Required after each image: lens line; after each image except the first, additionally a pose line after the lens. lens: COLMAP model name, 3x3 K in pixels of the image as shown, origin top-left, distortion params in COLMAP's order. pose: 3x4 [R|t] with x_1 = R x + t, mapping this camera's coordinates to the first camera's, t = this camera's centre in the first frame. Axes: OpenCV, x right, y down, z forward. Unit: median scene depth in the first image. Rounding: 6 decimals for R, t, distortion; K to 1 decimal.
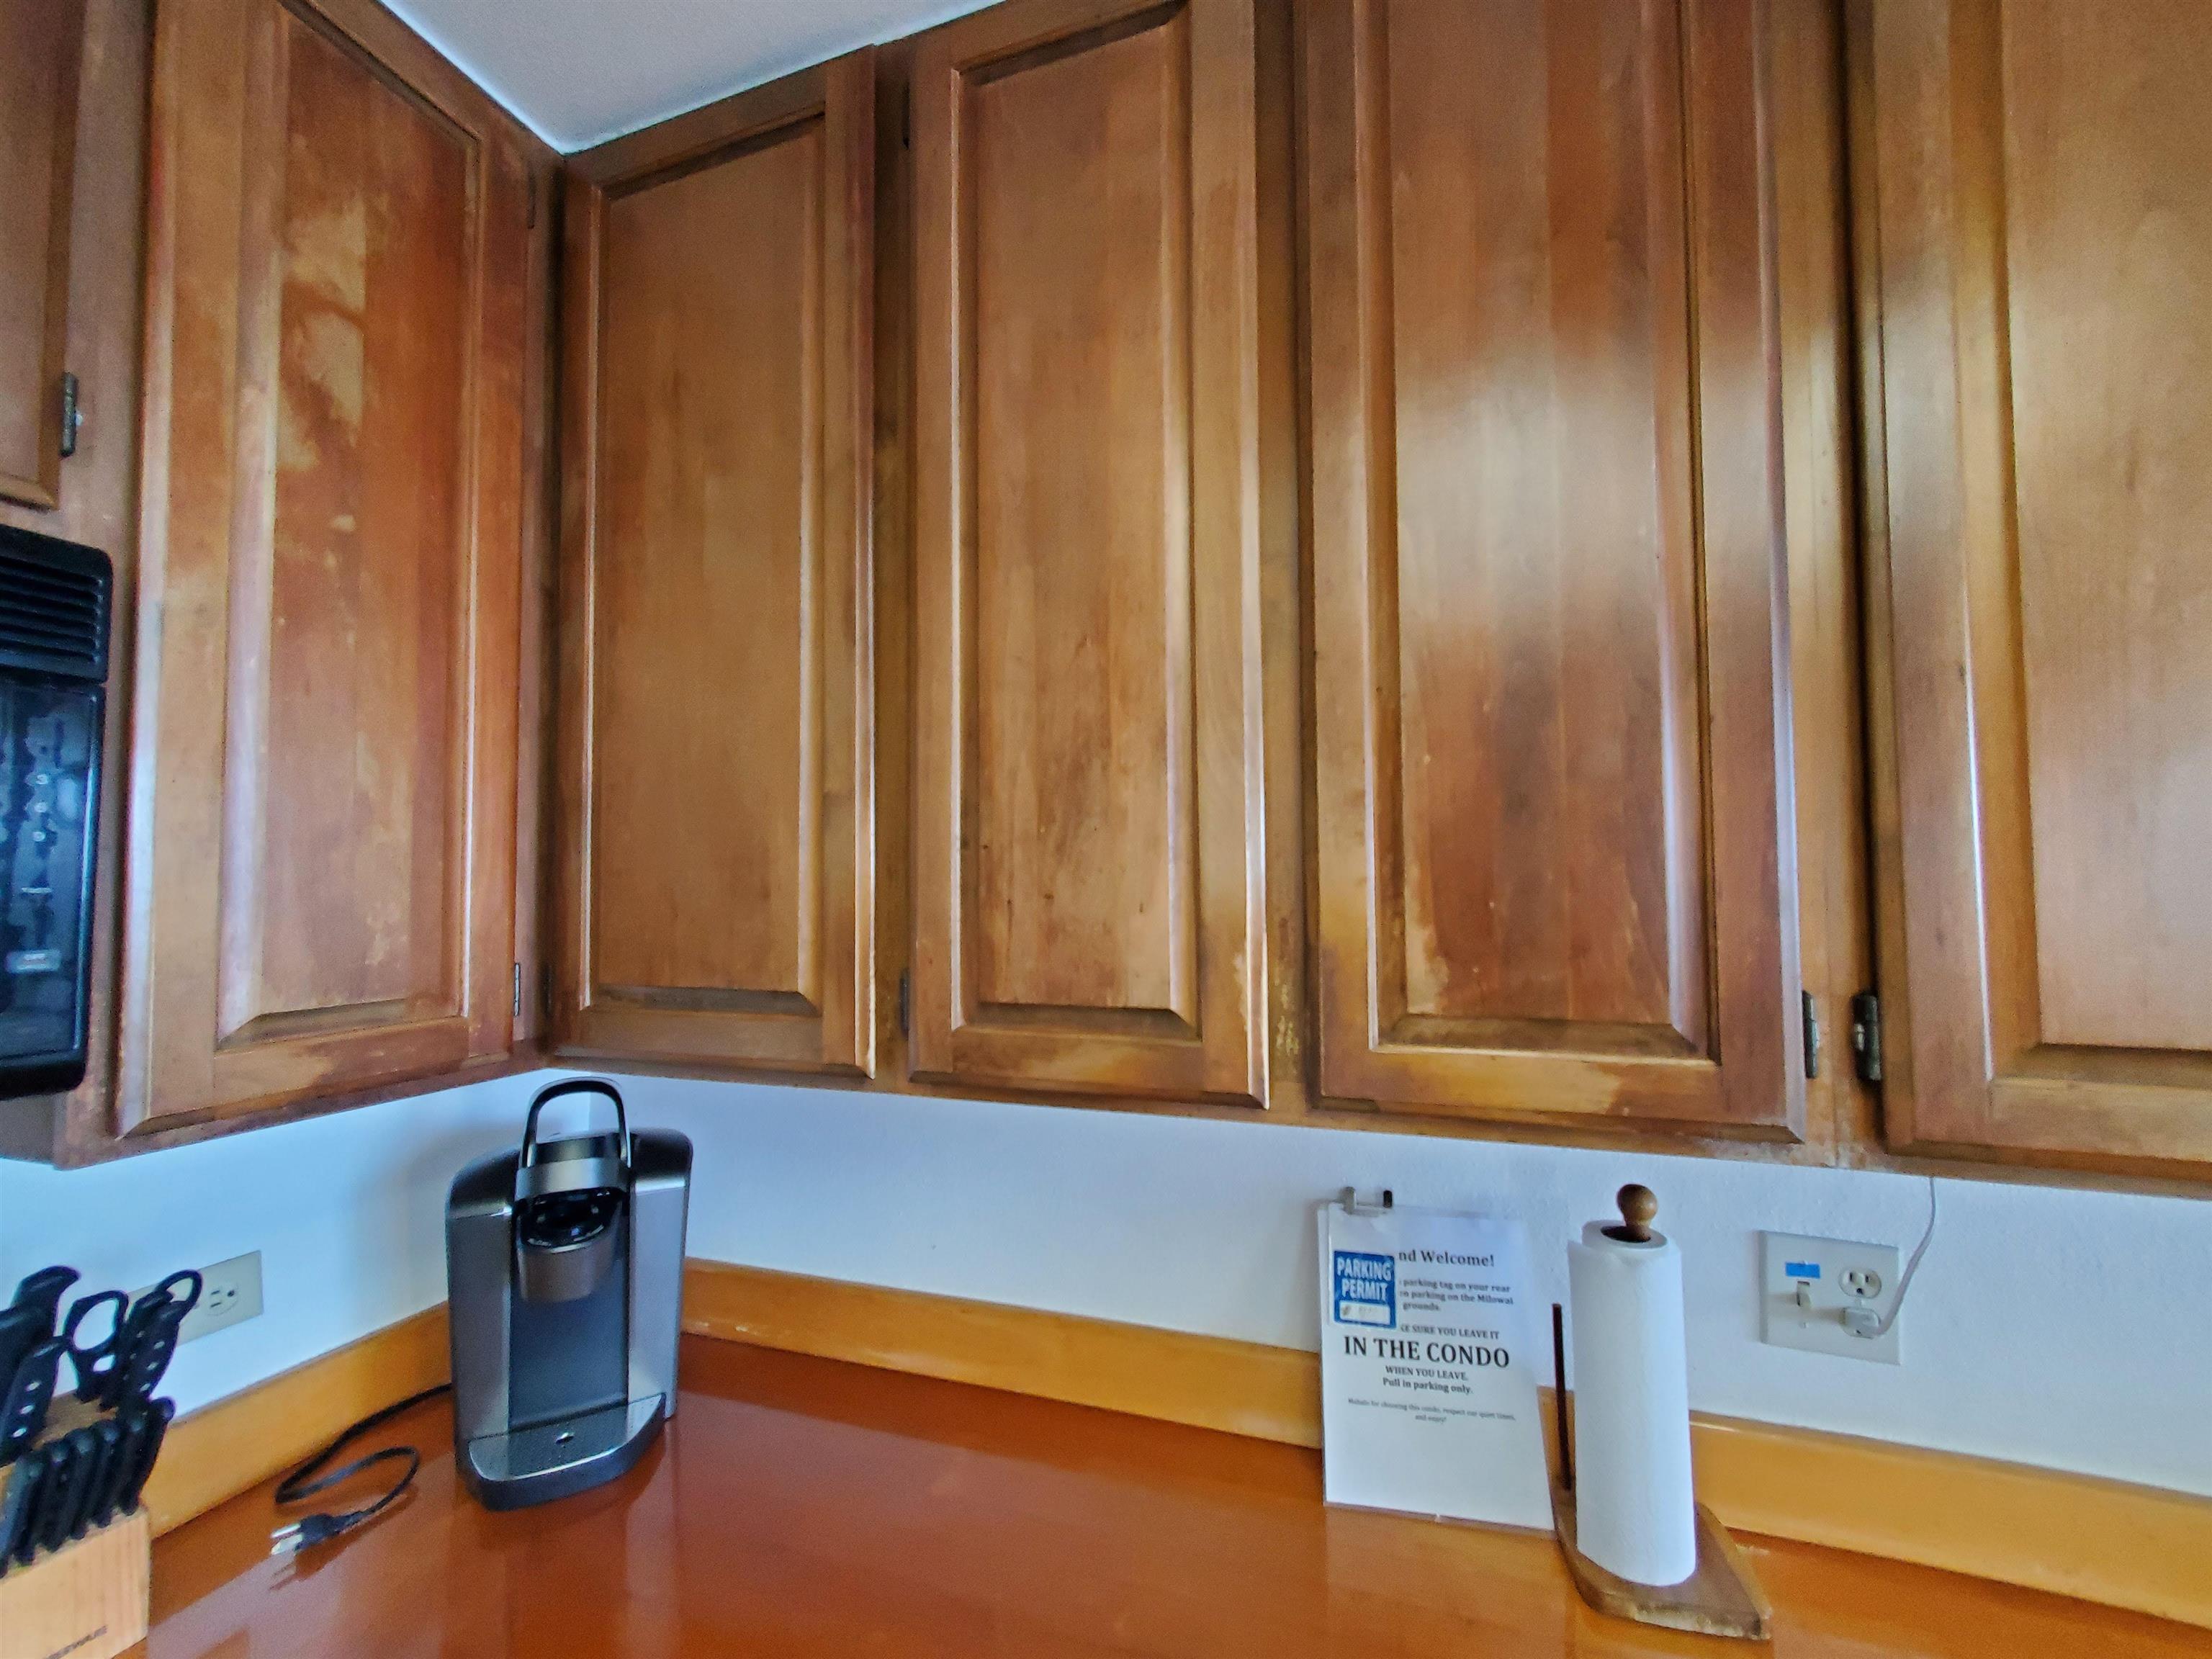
lens RADIAL K [[890.5, 0, 1106.0], [0, 890.5, 829.5], [0, 0, 1]] dist [0.019809, -0.010564]
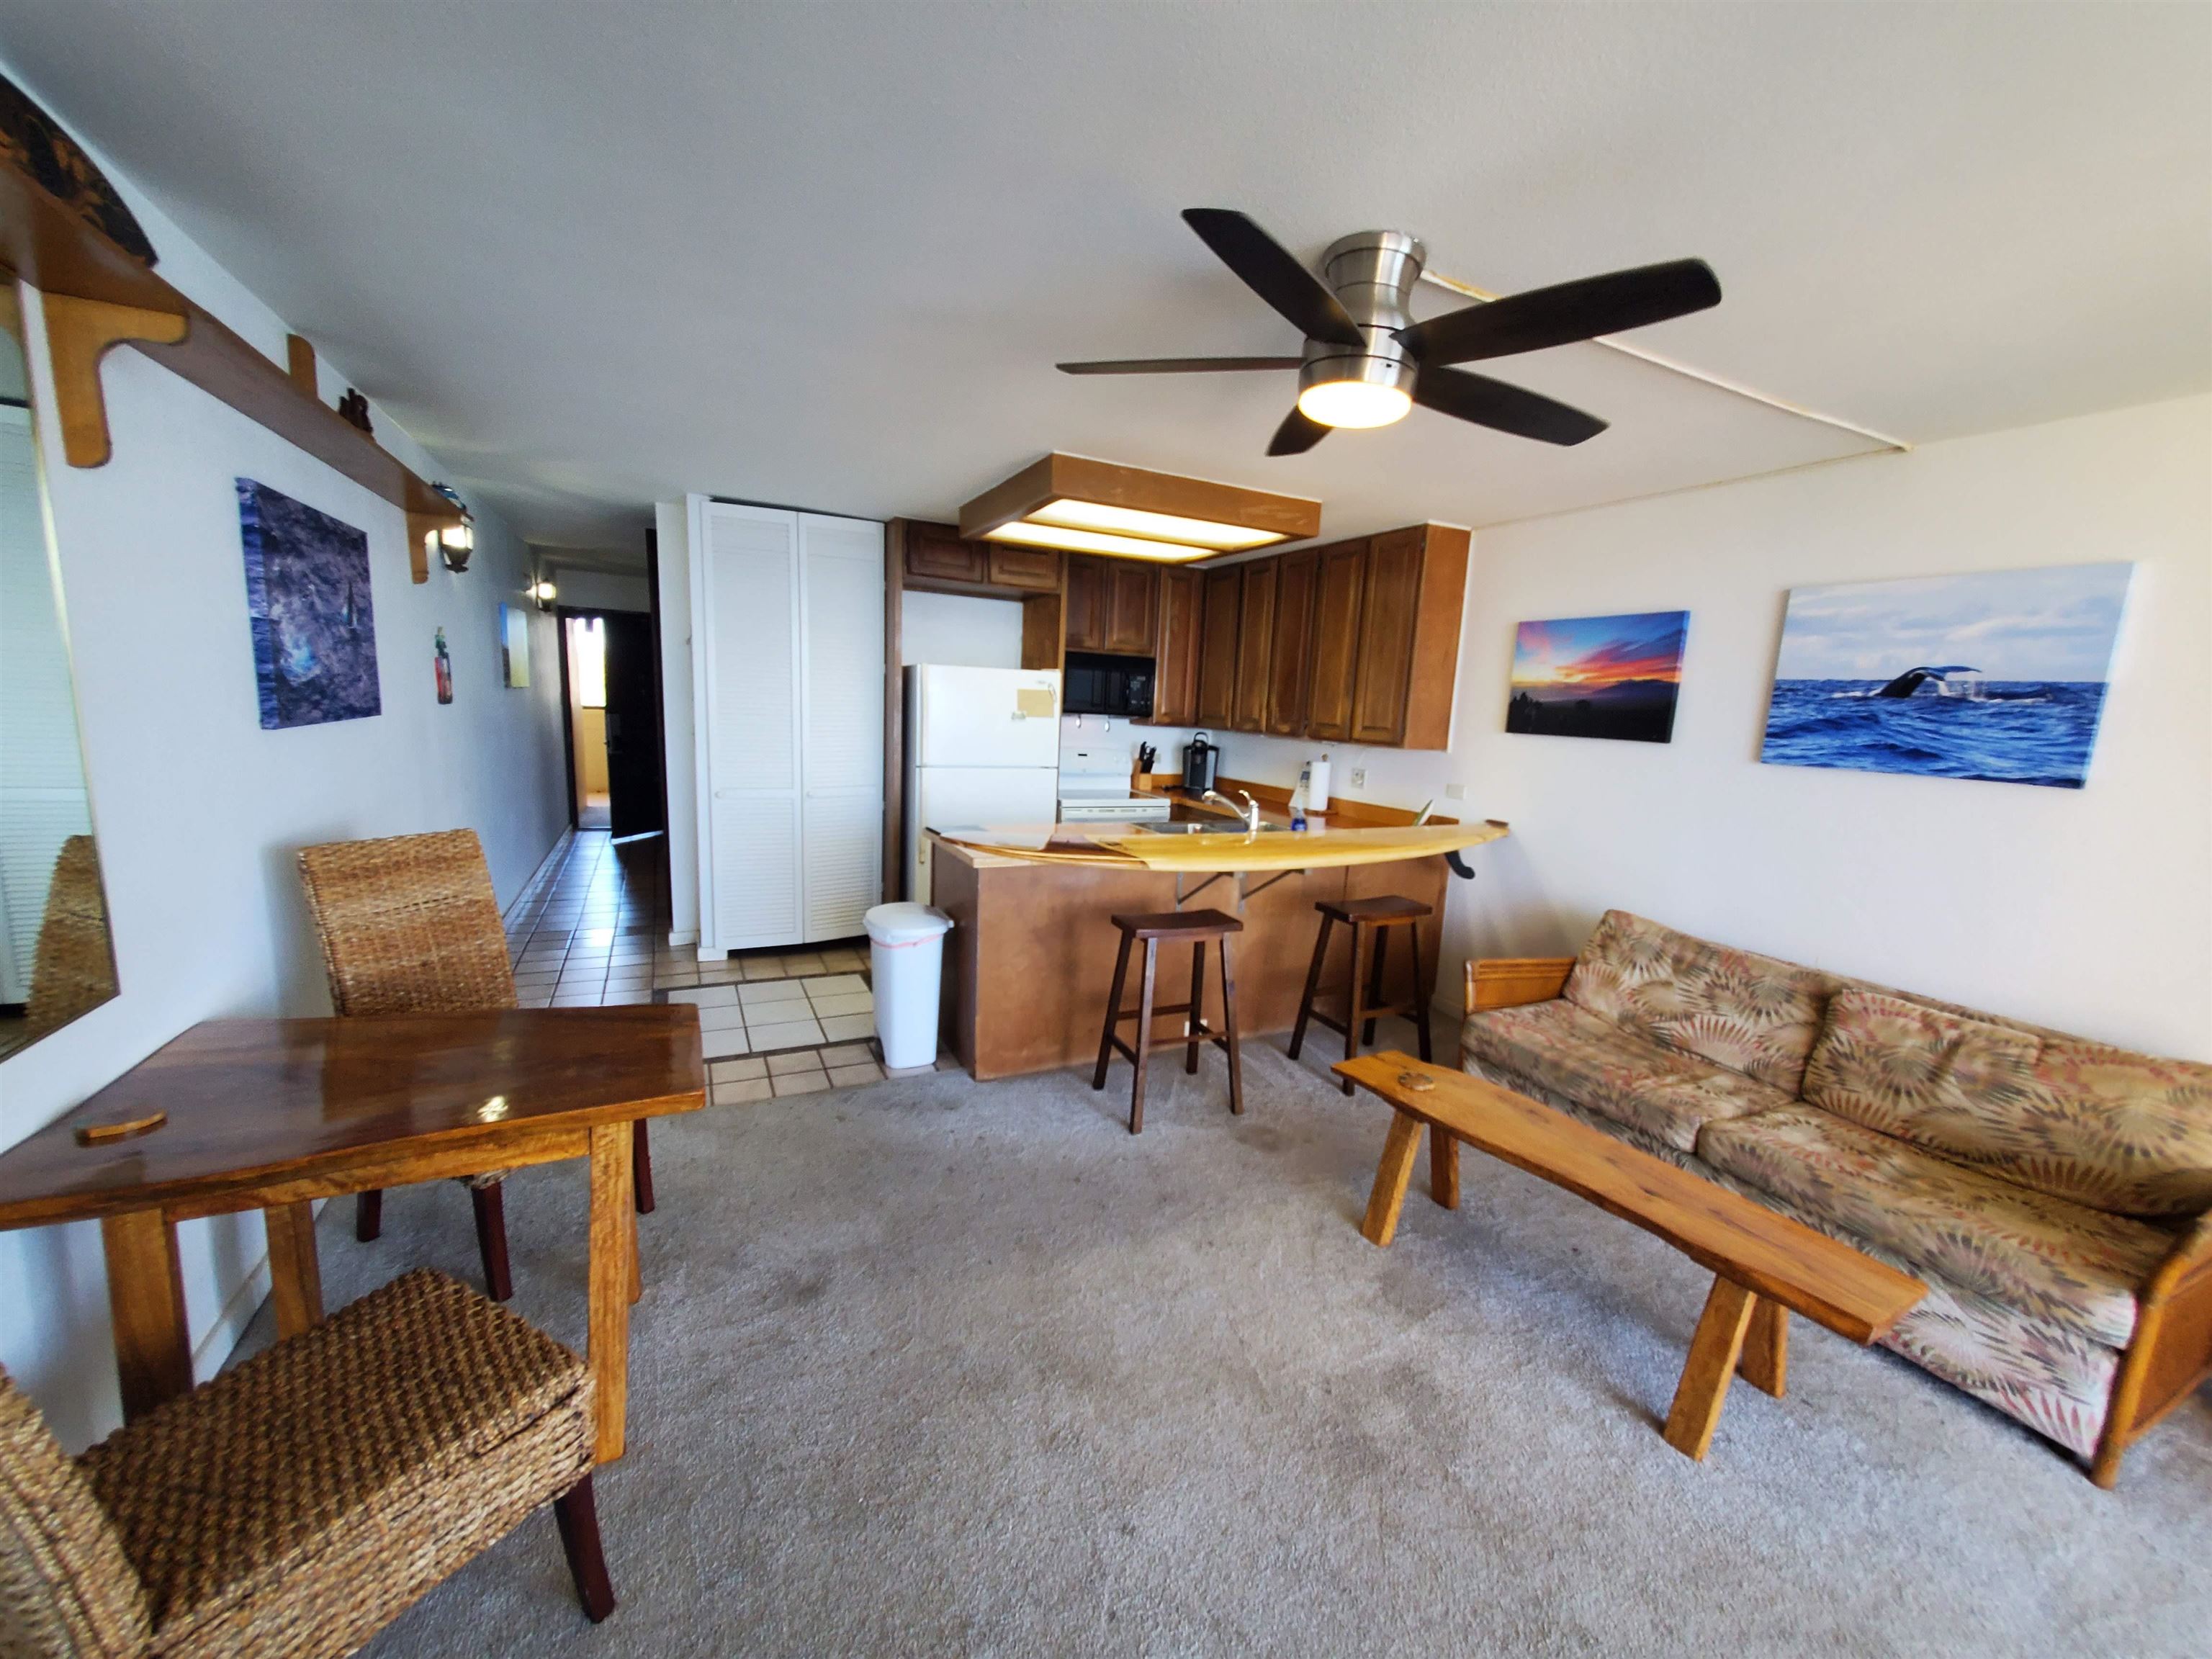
lens RADIAL K [[861.3, 0, 1109.6], [0, 861.3, 855.1], [0, 0, 1]] dist [0.018456, -0.004043]
pose [[0.711261, 0.168959, -0.682320, 4.056344], [-0.019570, 0.975066, 0.221050, -0.243444], [0.702656, -0.143872, 0.696833, -4.752971]]
